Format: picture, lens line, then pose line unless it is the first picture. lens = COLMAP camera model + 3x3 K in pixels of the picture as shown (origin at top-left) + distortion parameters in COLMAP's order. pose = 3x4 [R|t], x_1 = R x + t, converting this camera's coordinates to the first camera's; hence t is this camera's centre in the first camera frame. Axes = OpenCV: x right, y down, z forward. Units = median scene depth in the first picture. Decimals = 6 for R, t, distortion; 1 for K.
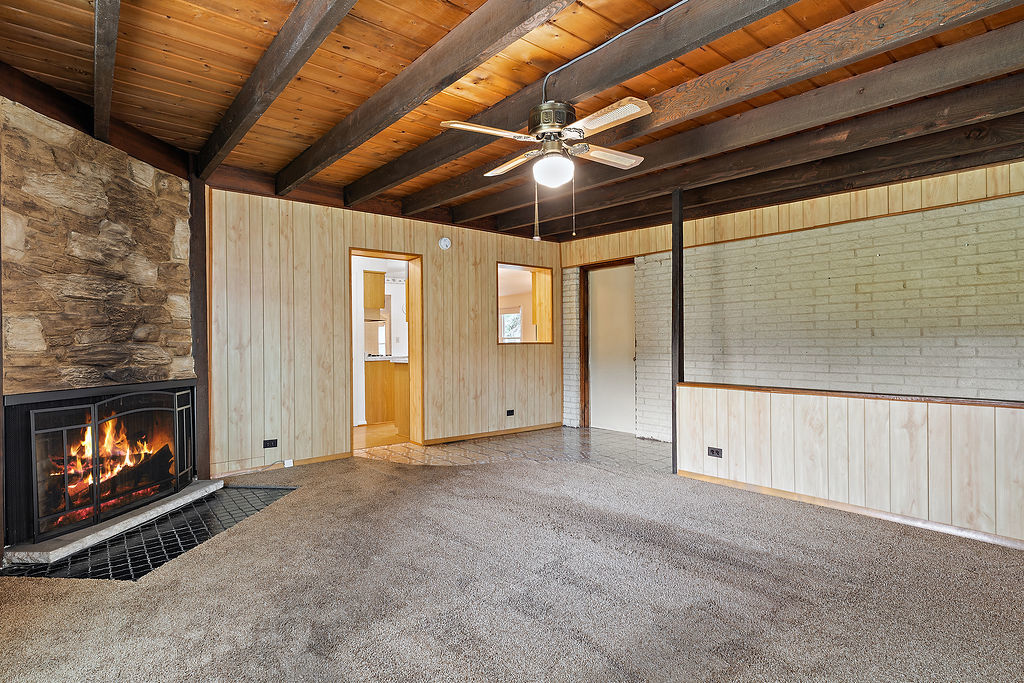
lens RADIAL K [[532.7, 0, 513.6], [0, 532.7, 341.6], [0, 0, 1]] dist [0.000373, 0.001145]
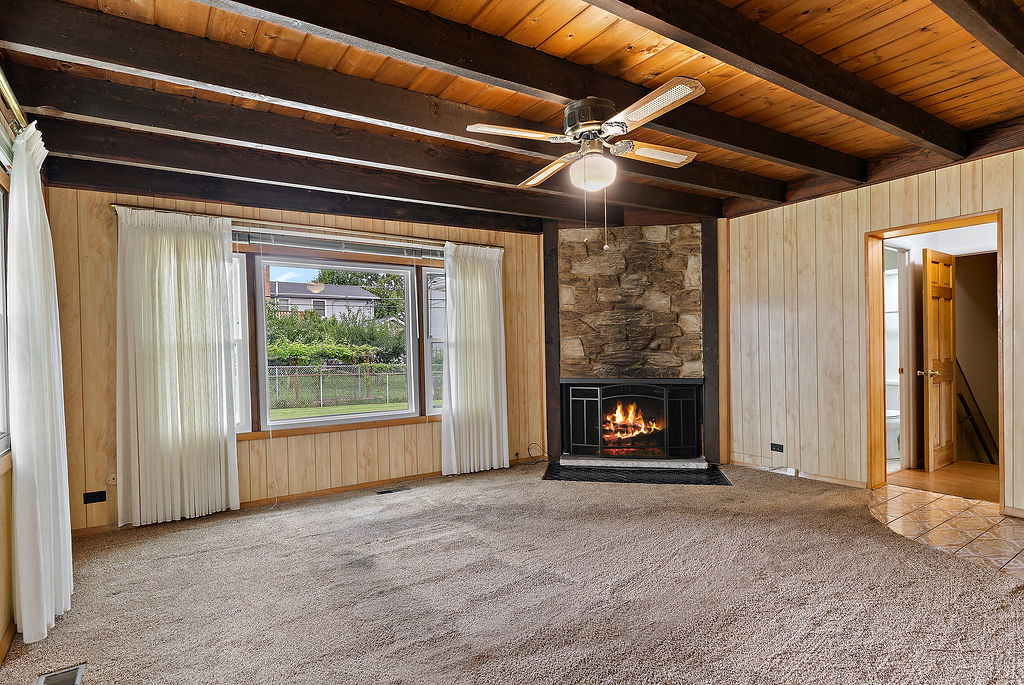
lens RADIAL K [[523.4, 0, 486.5], [0, 523.4, 358.2], [0, 0, 1]] dist [-0.004561, -0.000185]
pose [[-0.132849, 0.023673, -0.990854, 0.762011], [0.015633, 0.999640, 0.021787, -0.016073], [0.991013, -0.012596, -0.133171, 0.716652]]
